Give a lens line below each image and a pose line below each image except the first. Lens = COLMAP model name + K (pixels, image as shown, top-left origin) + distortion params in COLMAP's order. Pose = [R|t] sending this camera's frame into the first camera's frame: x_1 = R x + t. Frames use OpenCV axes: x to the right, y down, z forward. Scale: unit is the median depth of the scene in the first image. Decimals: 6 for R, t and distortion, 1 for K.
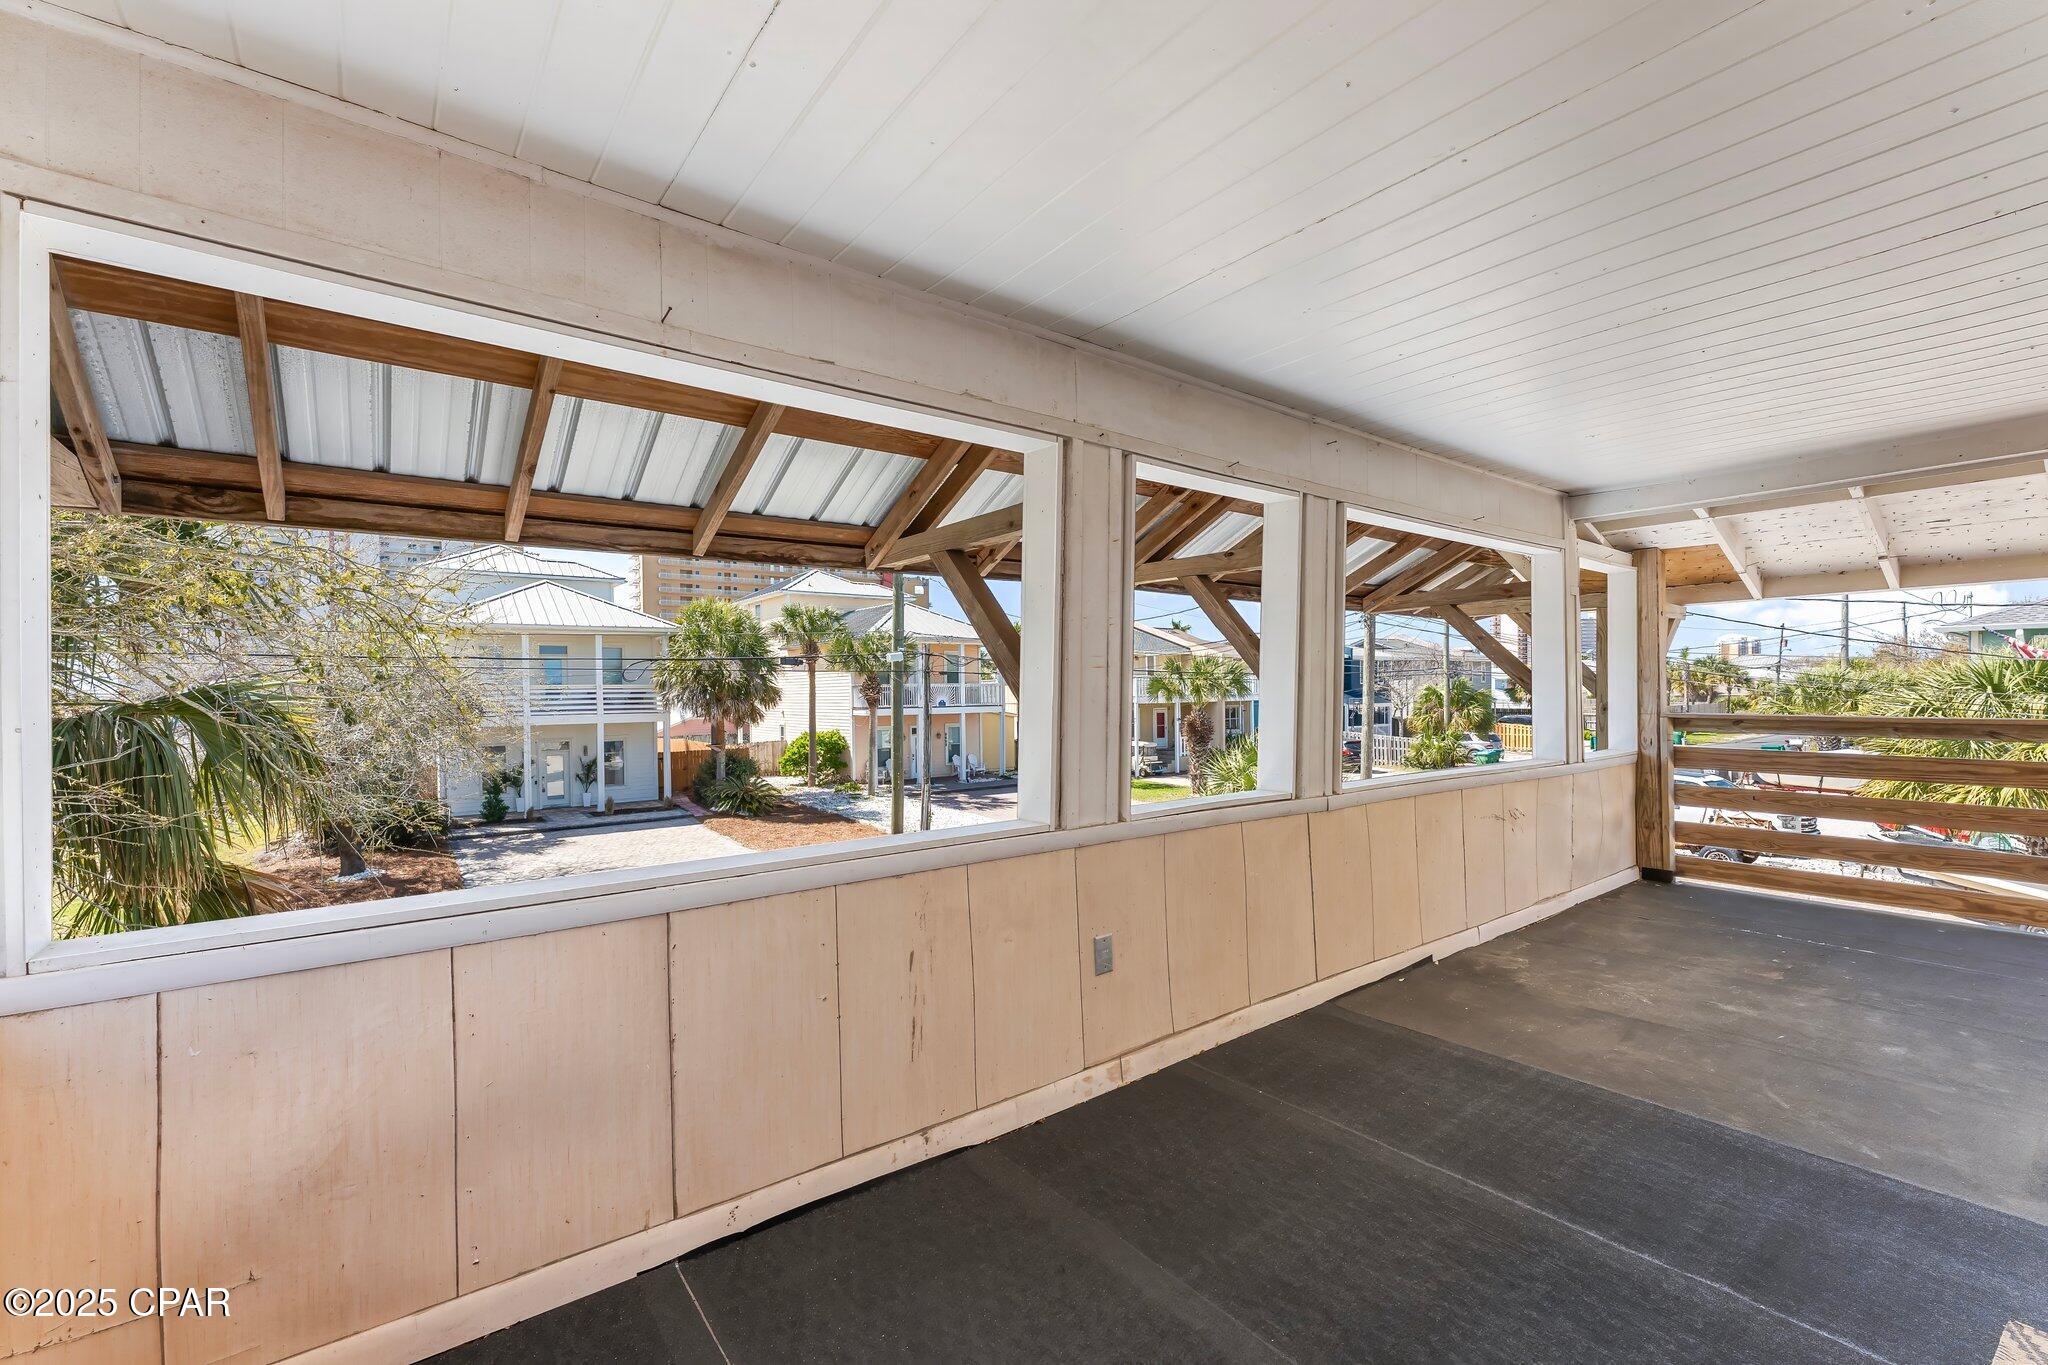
lens RADIAL K [[854.1, 0, 1020.5], [0, 854.1, 682.4], [0, 0, 1]] dist [0.000950, 0.000214]
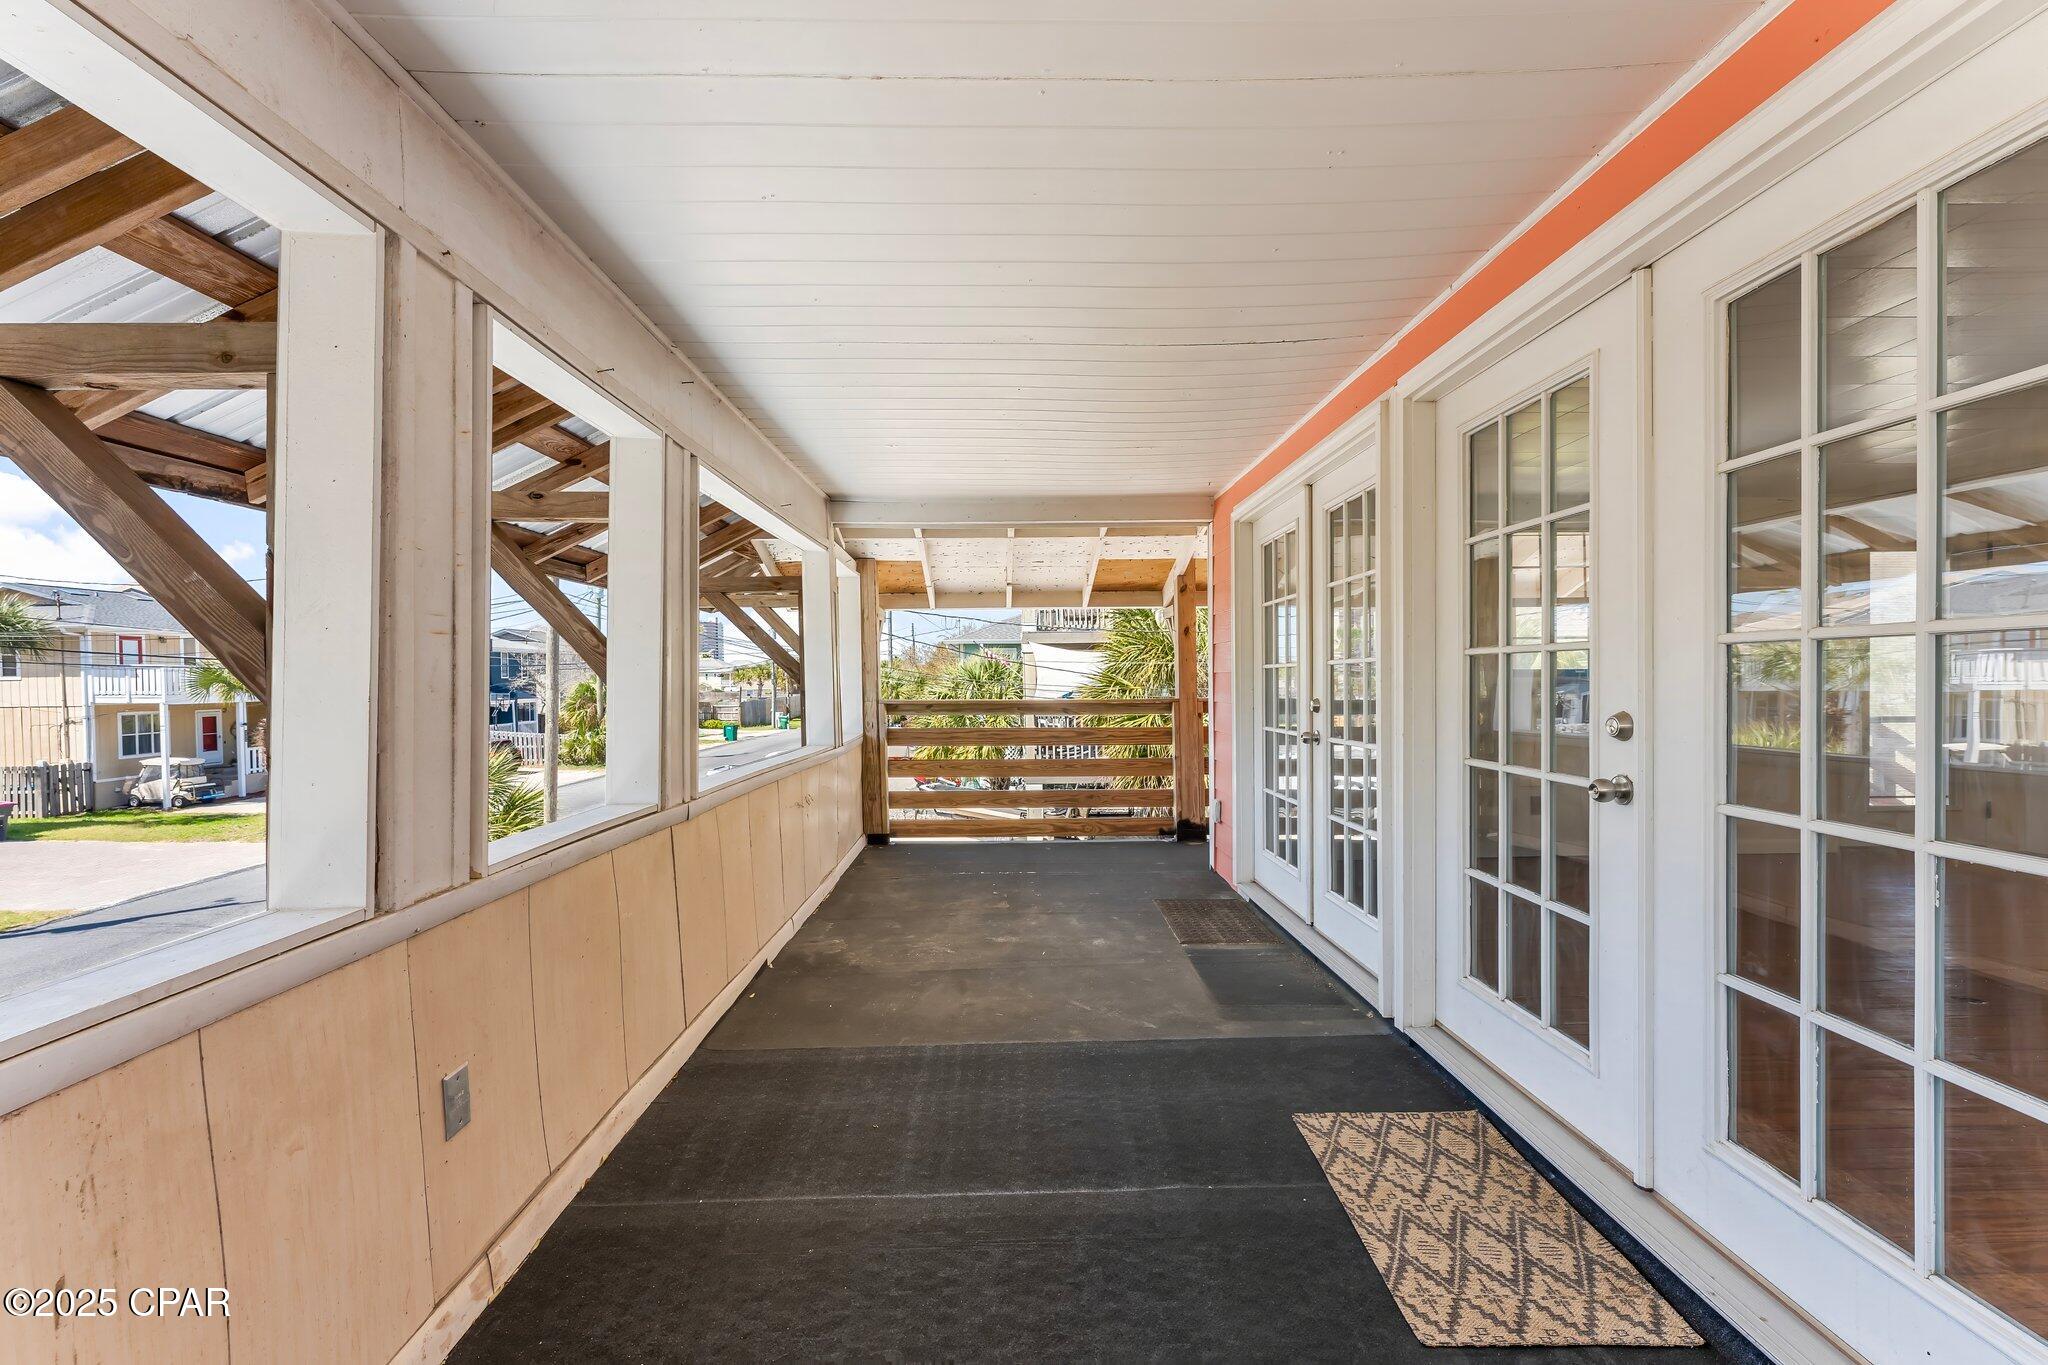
lens RADIAL K [[854.1, 0, 1020.5], [0, 854.1, 682.4], [0, 0, 1]] dist [0.000950, 0.000214]
pose [[0.598561, -0.000073, 0.801077, -0.072089], [-0.004816, 0.999982, 0.003689, 0.006338], [-0.801063, -0.006066, 0.598549, 0.146580]]
